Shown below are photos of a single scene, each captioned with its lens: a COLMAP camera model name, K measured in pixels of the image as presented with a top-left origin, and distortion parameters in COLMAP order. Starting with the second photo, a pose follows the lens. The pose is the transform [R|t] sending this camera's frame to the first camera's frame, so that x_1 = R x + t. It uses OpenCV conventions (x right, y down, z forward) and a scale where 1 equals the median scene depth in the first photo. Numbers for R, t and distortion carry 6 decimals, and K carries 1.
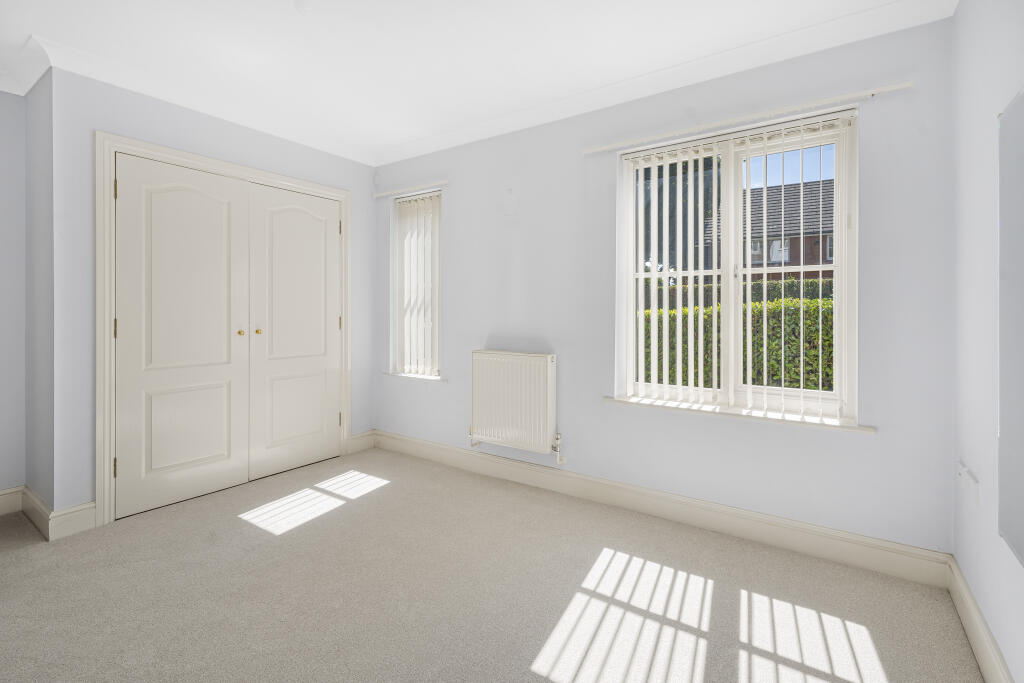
lens RADIAL K [[471.1, 0, 499.4], [0, 471.1, 304.9], [0, 0, 1]] dist [0.006257, 0.001033]
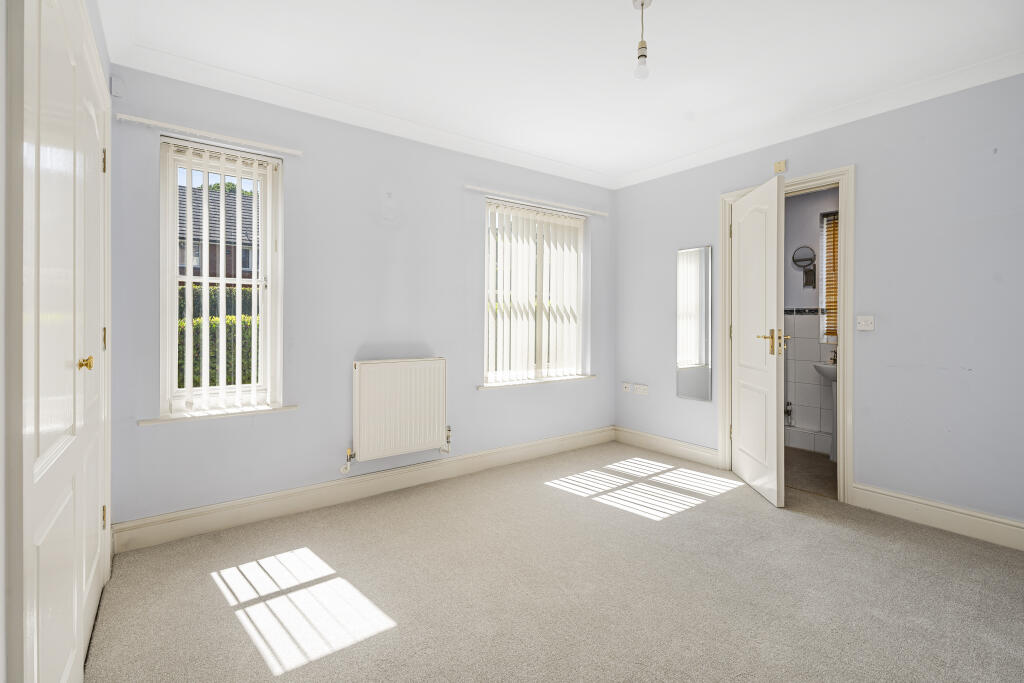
lens RADIAL K [[471.1, 0, 500.5], [0, 471.1, 325.0], [0, 0, 1]] dist [0.006257, 0.001033]
pose [[0.320017, -0.007786, 0.947380, -0.852909], [-0.012280, 0.999848, 0.012366, 0.011919], [-0.947332, -0.015591, 0.319873, 0.483769]]
